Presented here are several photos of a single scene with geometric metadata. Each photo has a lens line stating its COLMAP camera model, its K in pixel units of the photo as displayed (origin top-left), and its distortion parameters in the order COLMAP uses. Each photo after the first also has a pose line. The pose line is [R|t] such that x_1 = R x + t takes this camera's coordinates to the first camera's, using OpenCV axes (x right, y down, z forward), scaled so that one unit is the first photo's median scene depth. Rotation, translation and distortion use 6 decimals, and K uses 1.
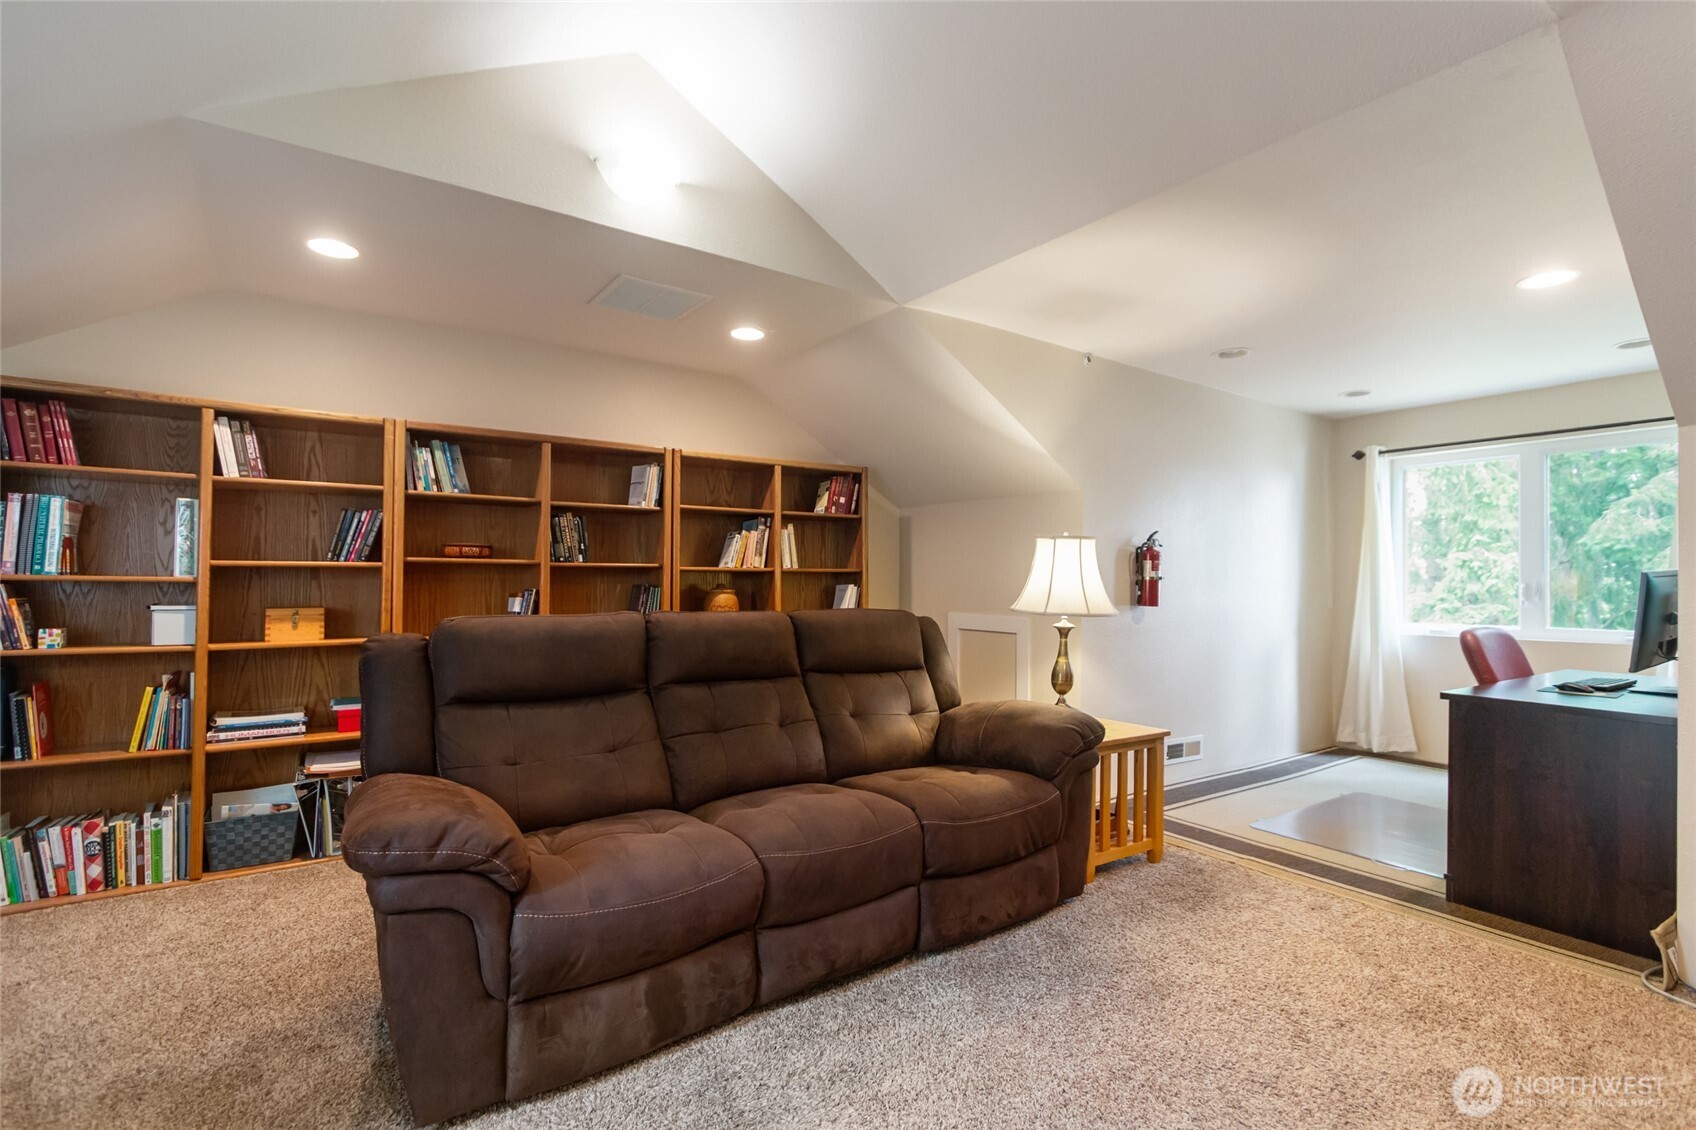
lens RADIAL K [[779.0, 0, 848.0], [0, 779.0, 565.0], [0, 0, 1]] dist [0.002165, 0.000376]
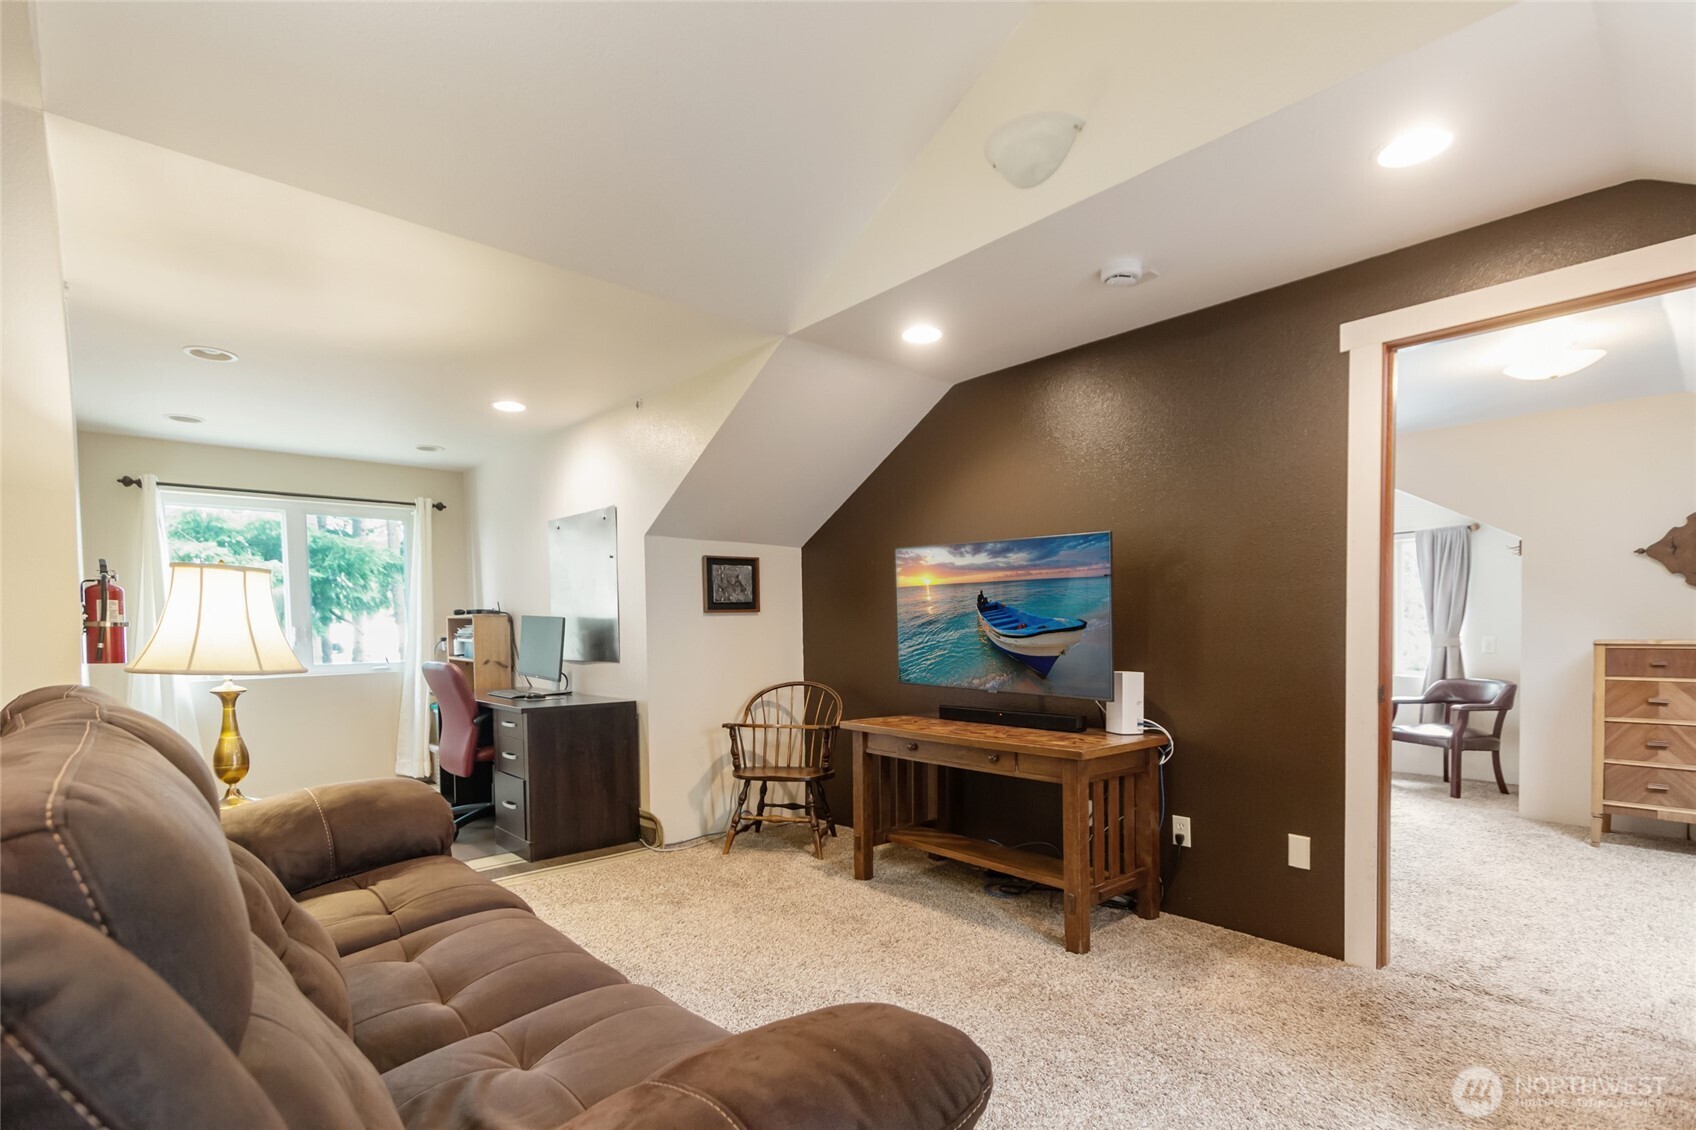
lens RADIAL K [[791.7, 0, 845.3], [0, 791.7, 647.5], [0, 0, 1]] dist [0.000514, -0.000109]
pose [[-0.133020, -0.031760, 0.990604, -0.398706], [-0.016256, 0.999422, 0.029860, 0.005242], [-0.990980, -0.012131, -0.133459, 0.397041]]
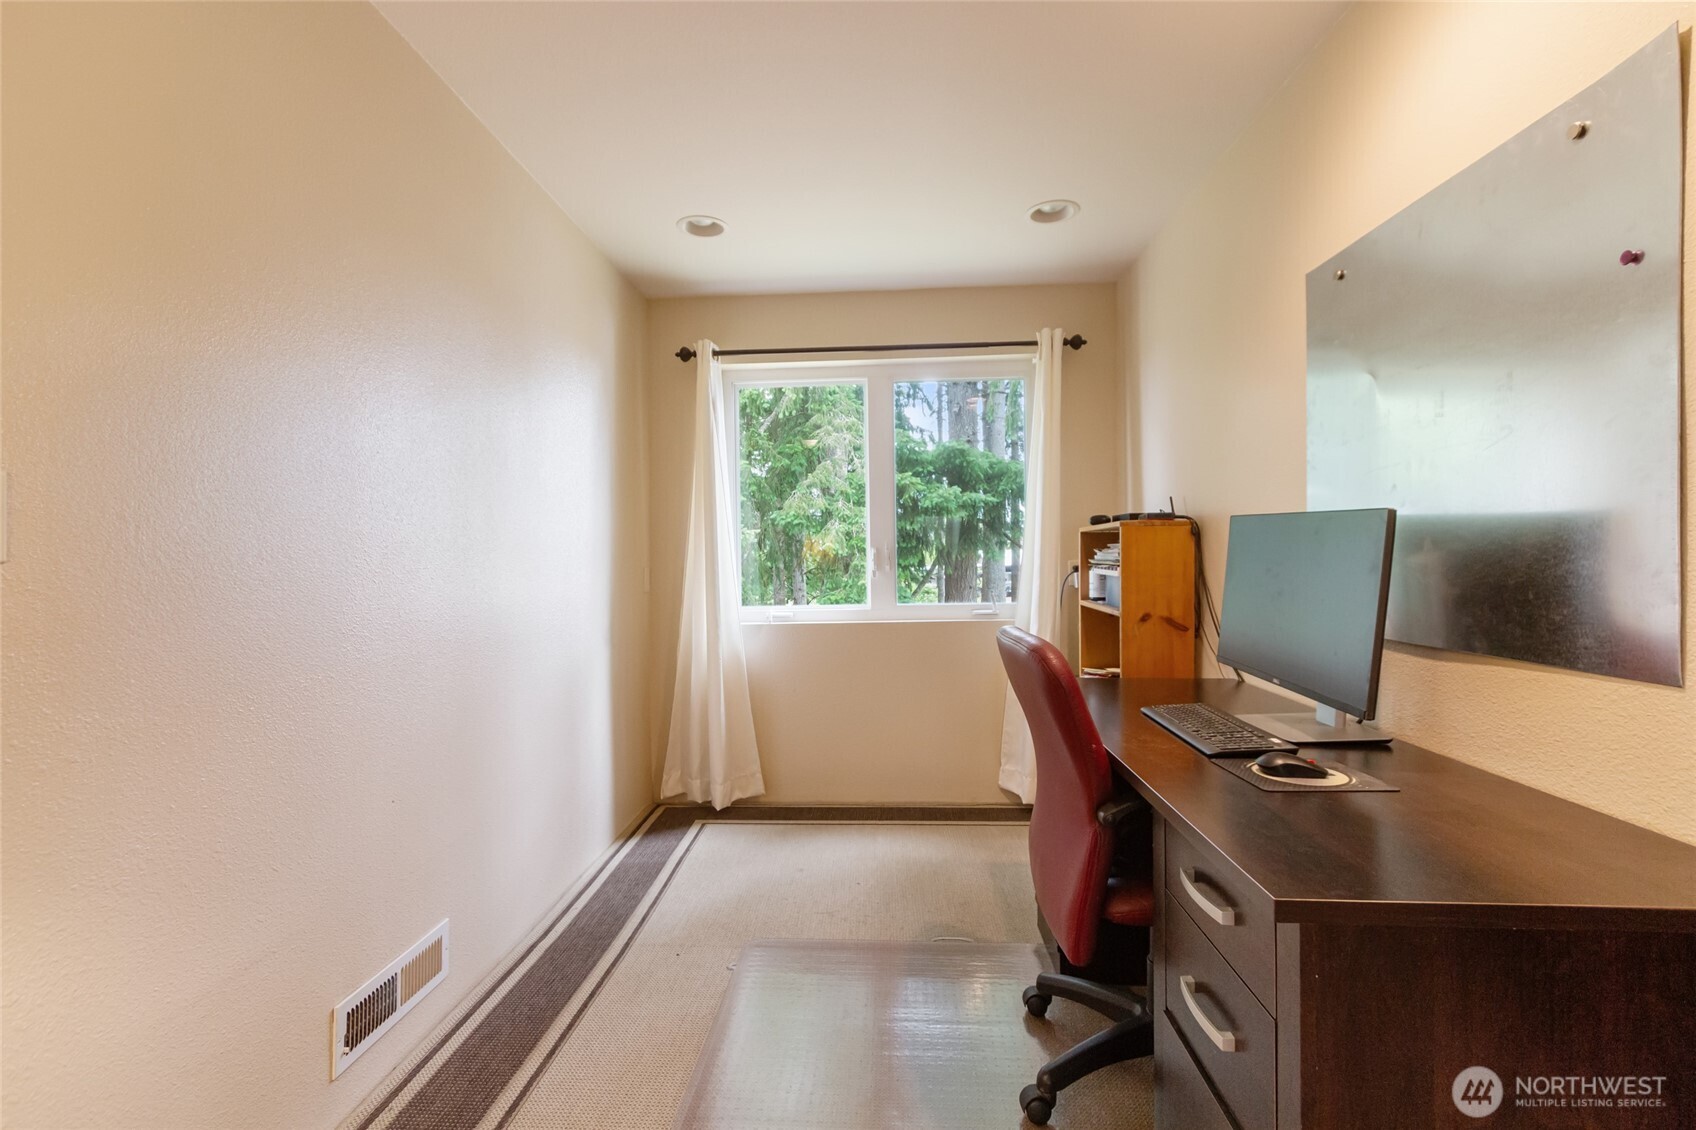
lens RADIAL K [[774.3, 0, 855.9], [0, 774.3, 583.7], [0, 0, 1]] dist [0.003402, -0.000637]
pose [[0.611948, -0.040910, 0.789839, 0.275304], [-0.005218, 0.998431, 0.055756, 0.015413], [-0.790881, -0.038241, 0.610774, 0.594542]]
